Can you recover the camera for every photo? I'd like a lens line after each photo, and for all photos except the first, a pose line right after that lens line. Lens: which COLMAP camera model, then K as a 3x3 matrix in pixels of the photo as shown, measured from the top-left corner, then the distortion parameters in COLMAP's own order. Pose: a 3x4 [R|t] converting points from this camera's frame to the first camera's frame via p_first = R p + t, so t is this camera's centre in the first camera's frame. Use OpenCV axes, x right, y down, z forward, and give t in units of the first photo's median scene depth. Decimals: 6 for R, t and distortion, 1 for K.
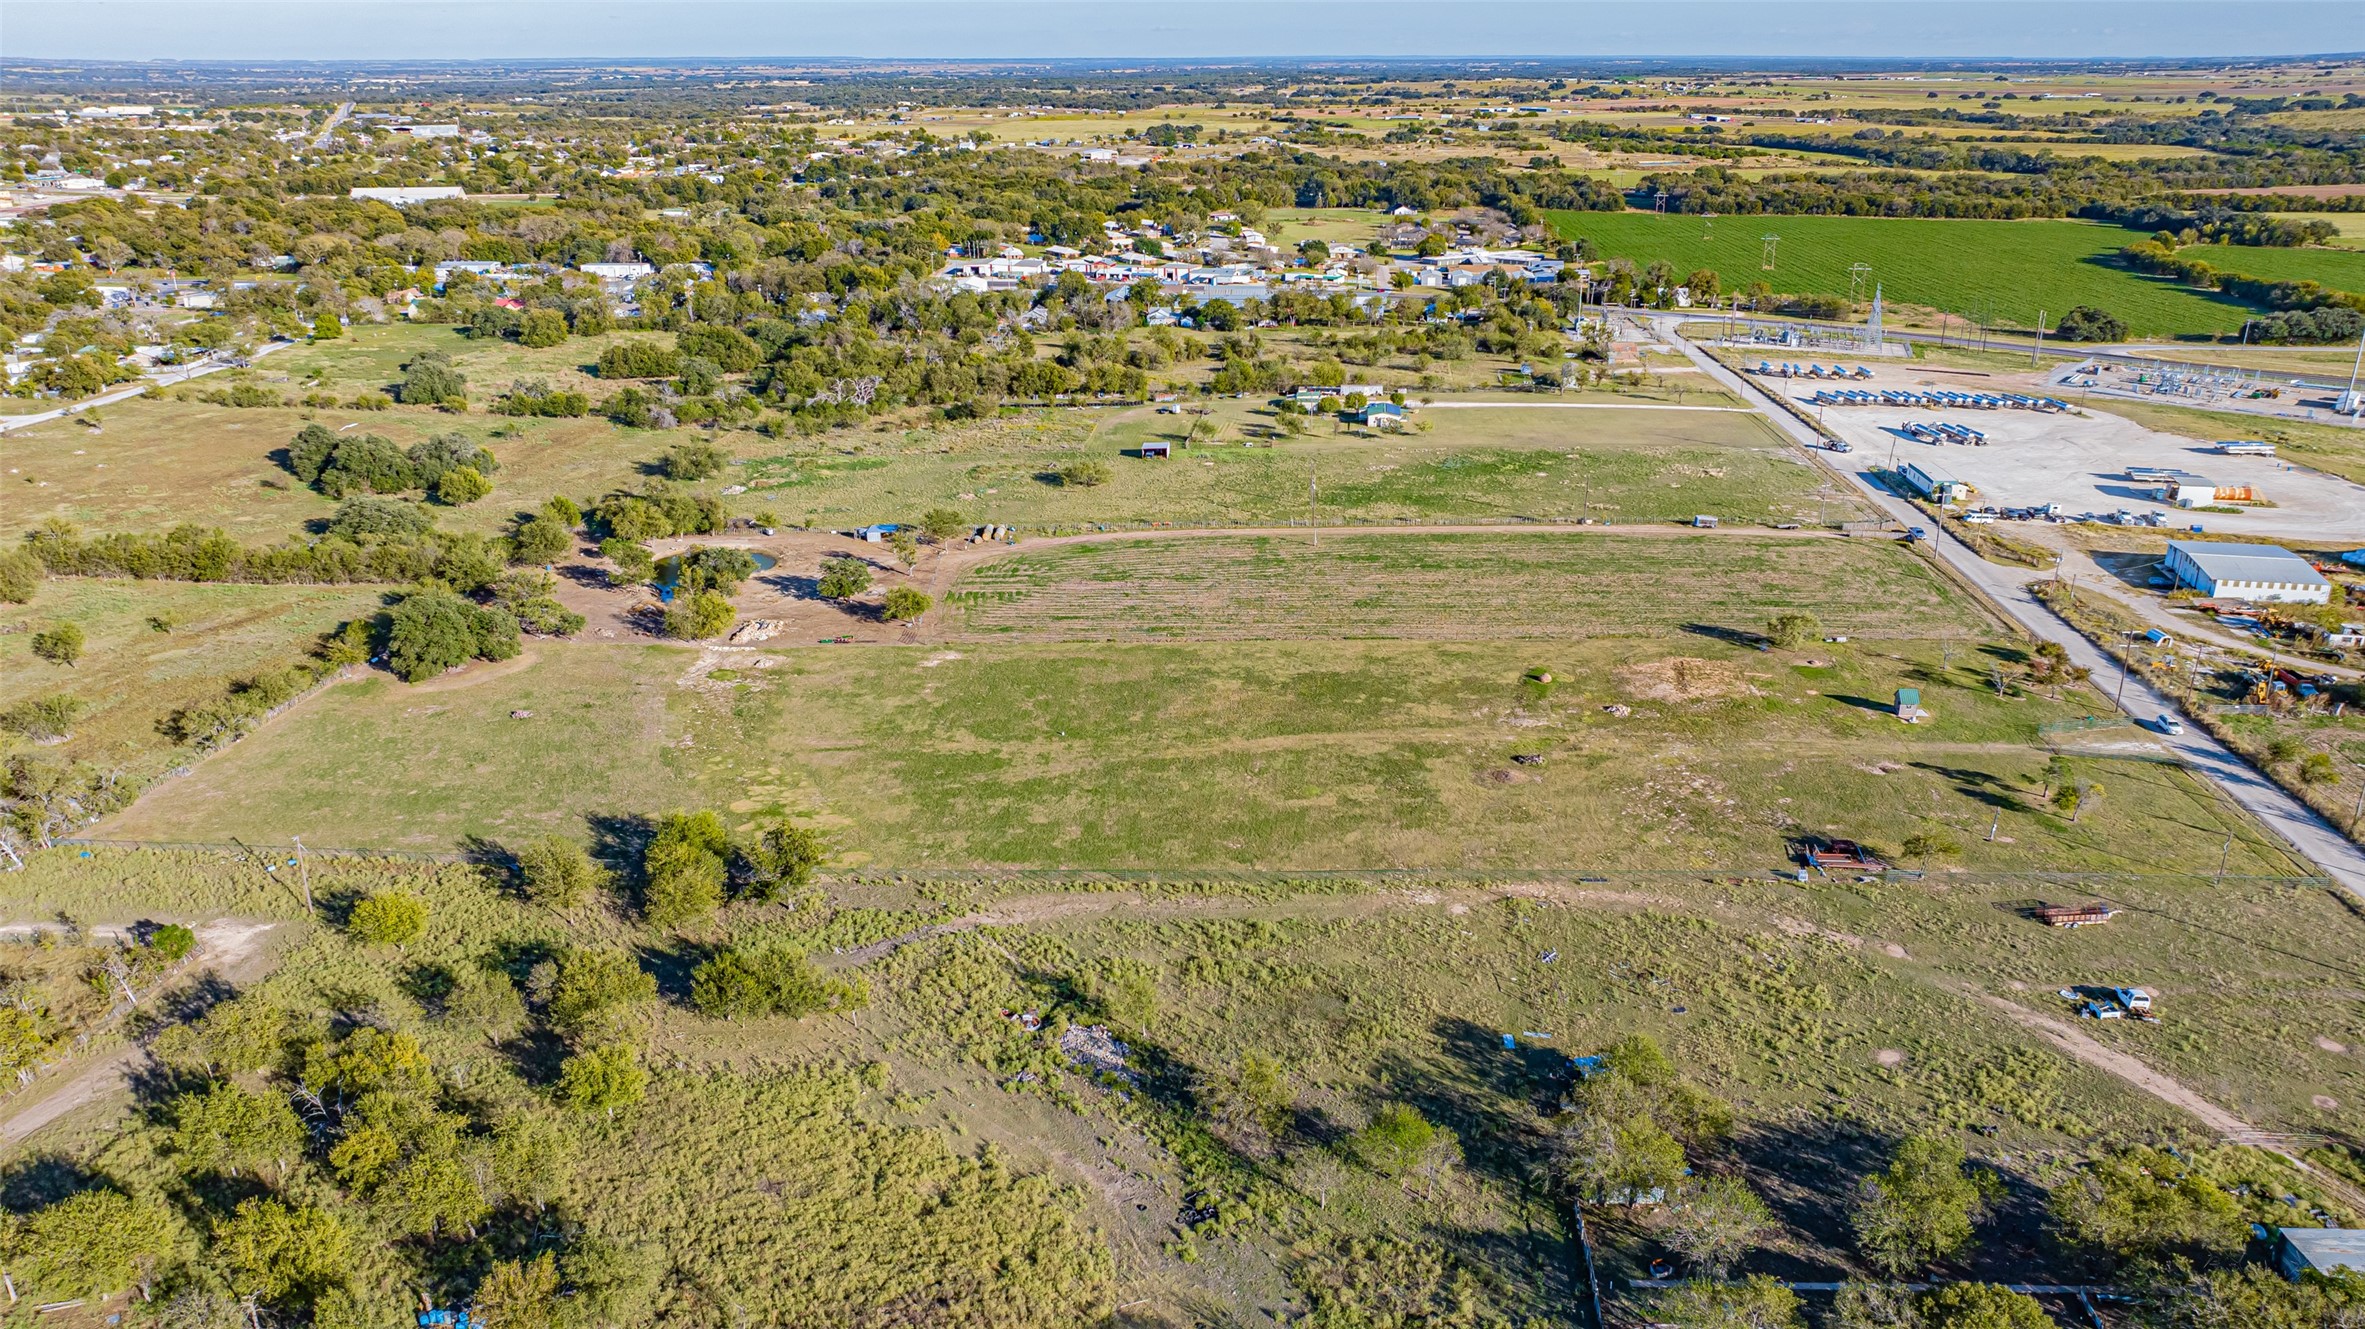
lens RADIAL K [[1654.8, 0, 1192.1], [0, 1654.8, 662.9], [0, 0, 1]] dist [-0.036047, 0.042406]
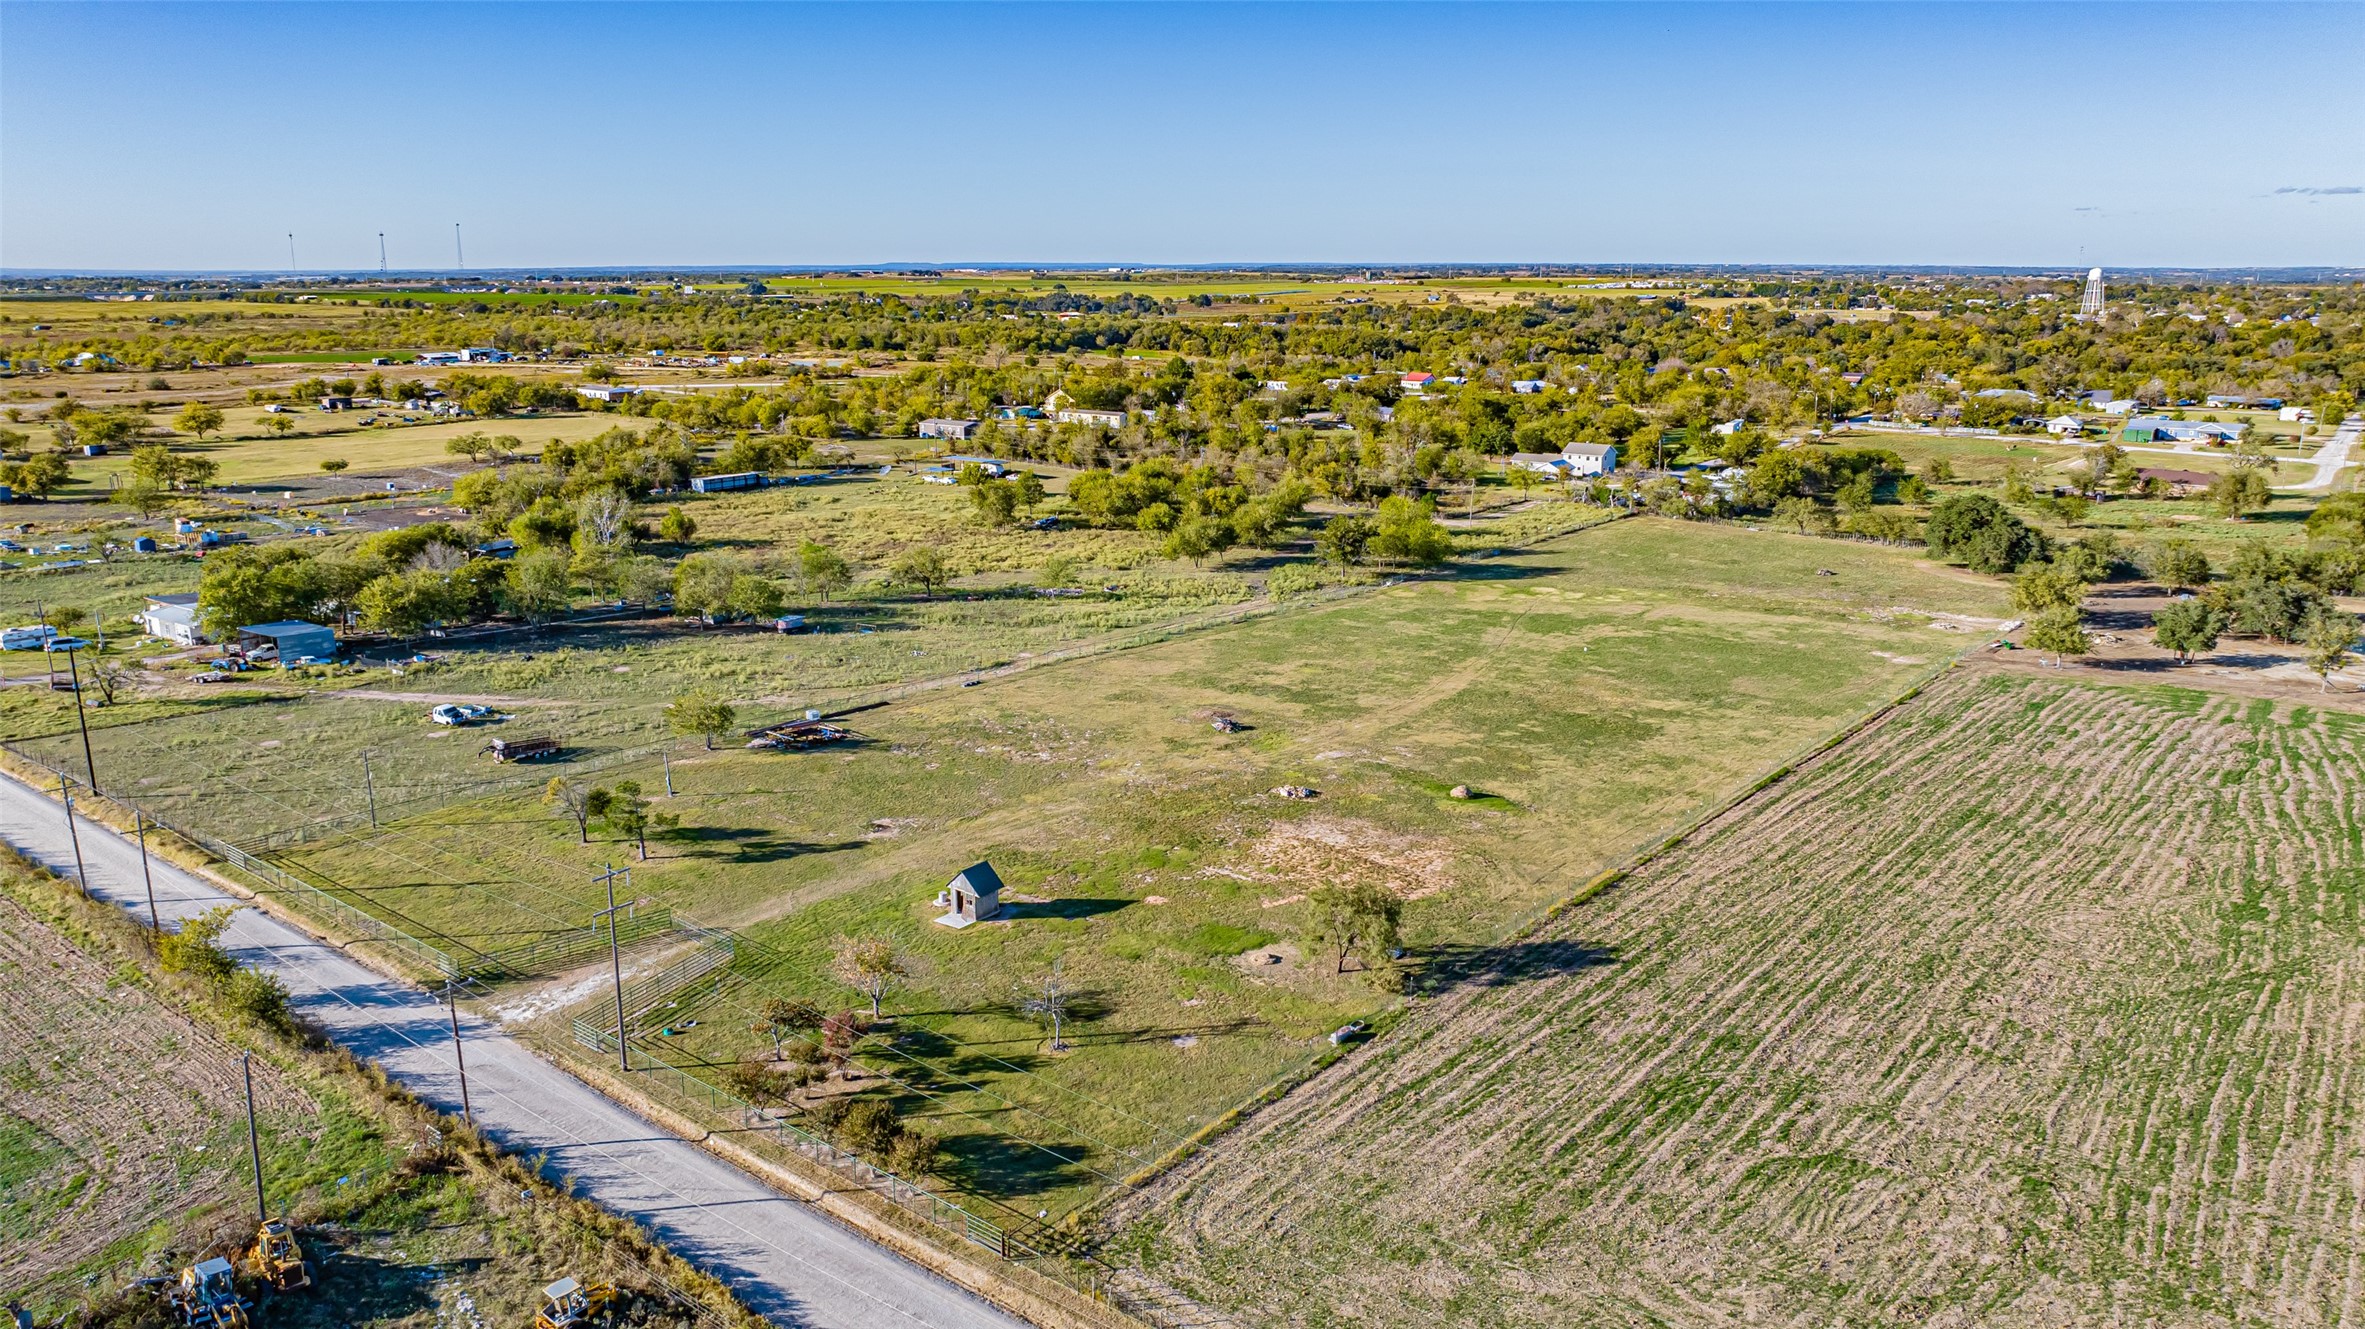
lens RADIAL K [[1663.8, 0, 1190.8], [0, 1663.8, 633.6], [0, 0, 1]] dist [-0.022047, -0.001269]
pose [[-0.551749, 0.184217, -0.813411, 0.776485], [-0.289750, 0.872210, 0.394075, -0.259838], [0.782060, 0.453116, -0.427865, 1.201857]]
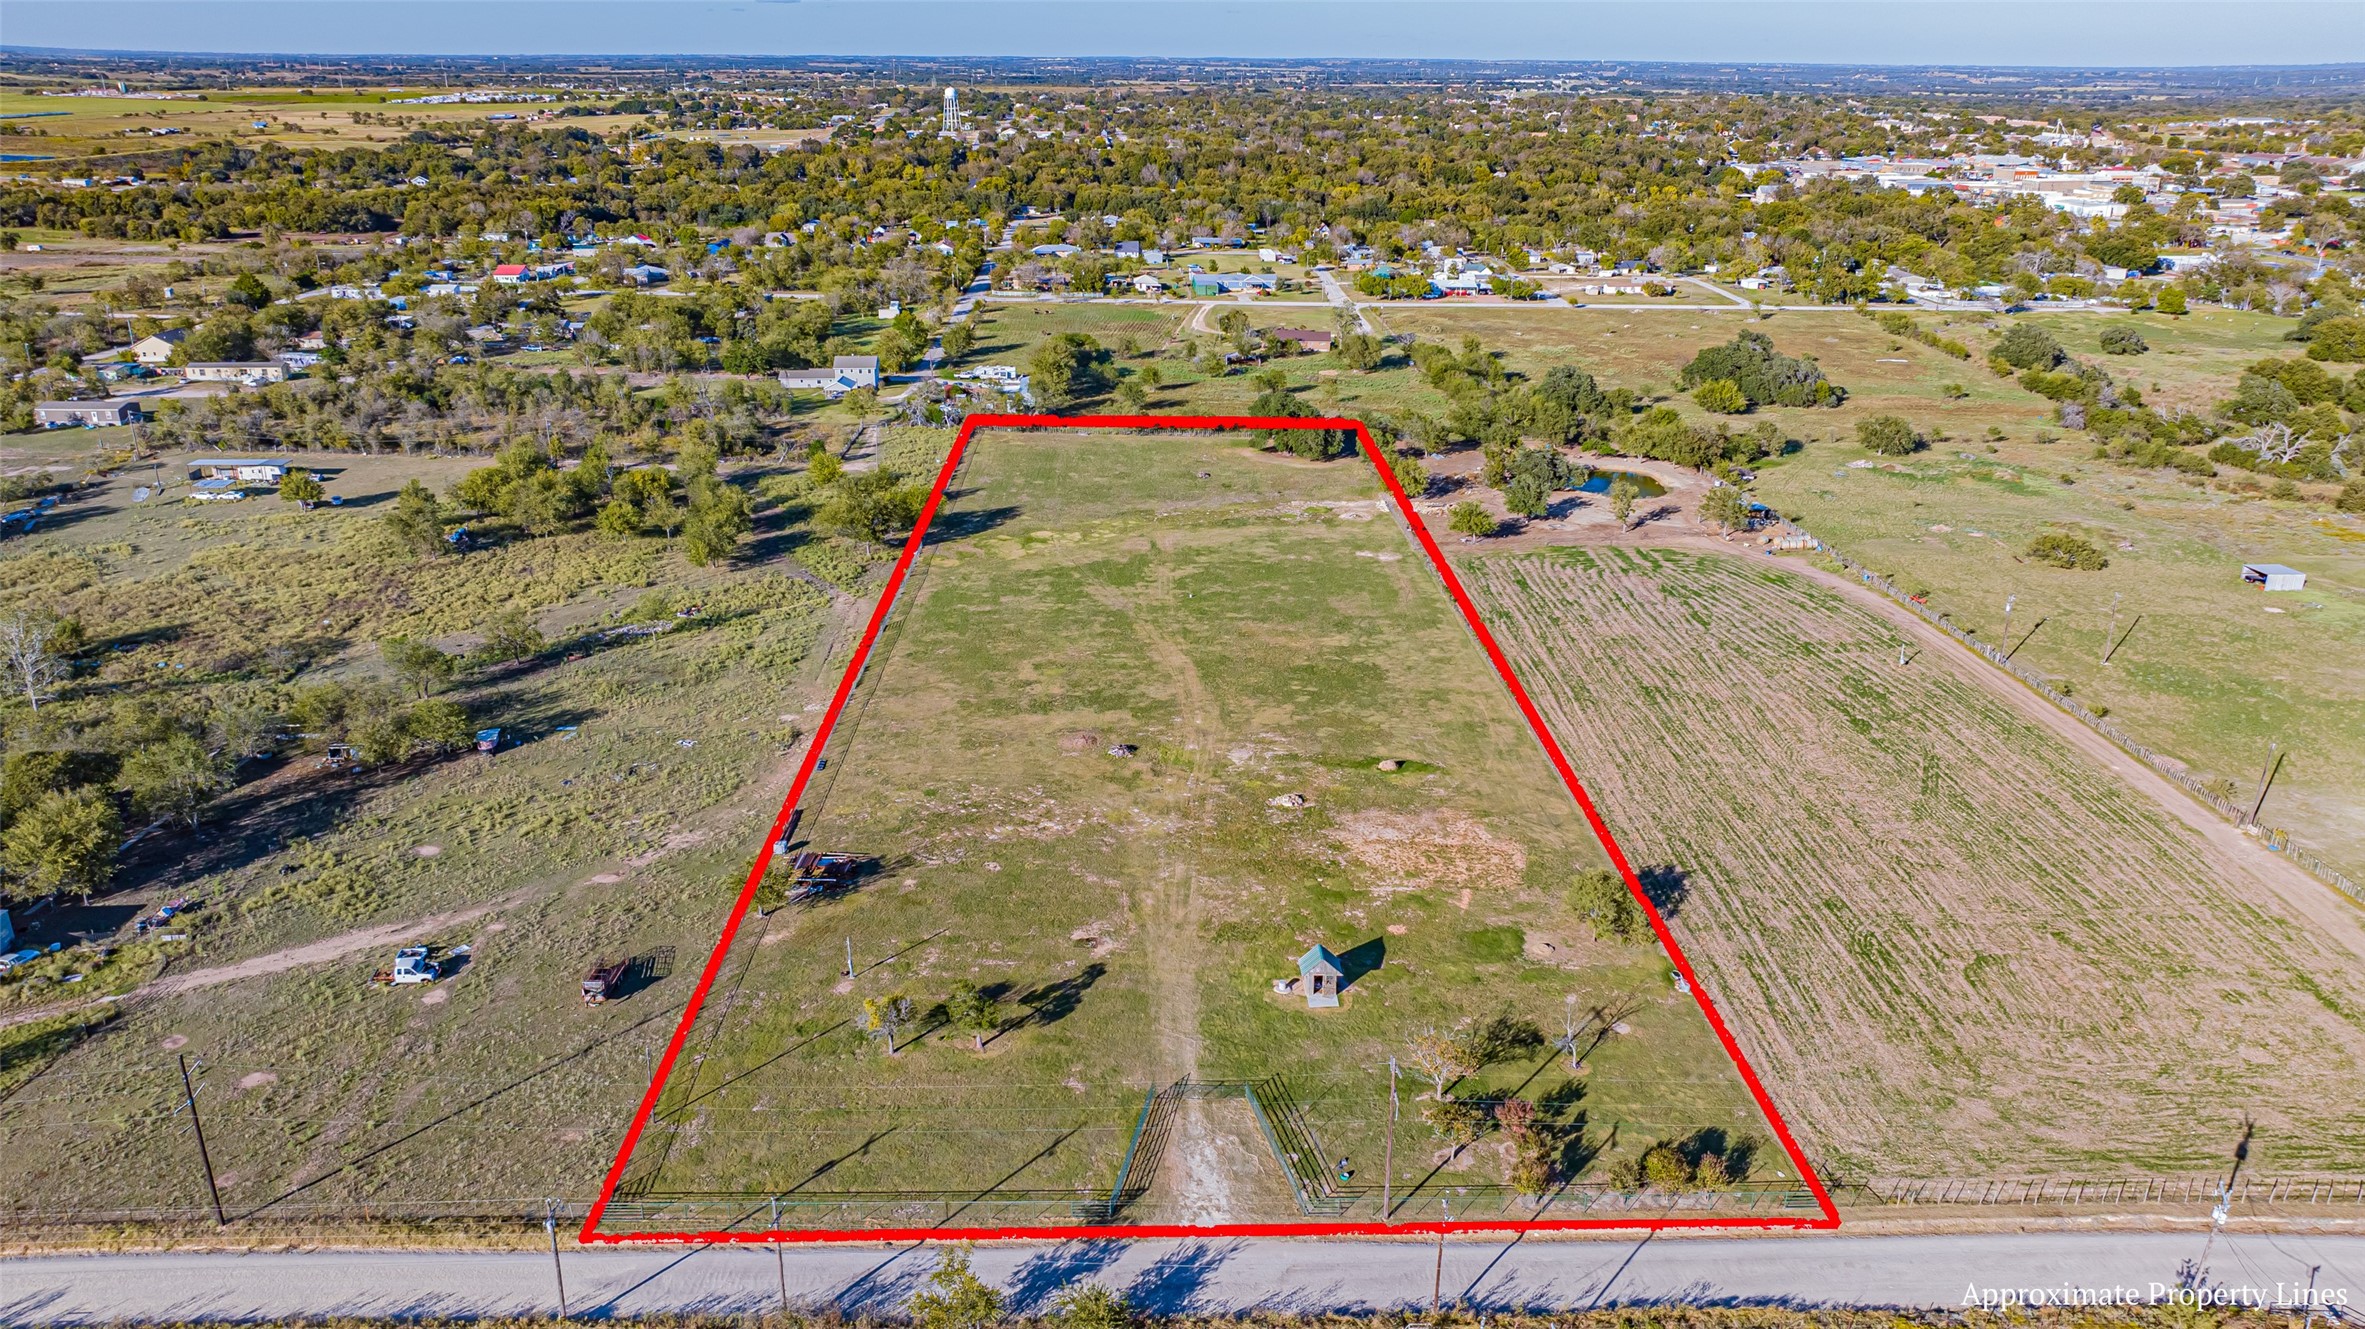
lens RADIAL K [[1663.8, 0, 1190.8], [0, 1663.8, 633.6], [0, 0, 1]] dist [-0.022047, -0.001269]
pose [[0.105151, 0.330995, -0.937756, 0.927211], [-0.351375, 0.894525, 0.276336, -0.229962], [0.930311, 0.300446, 0.210364, 0.770293]]
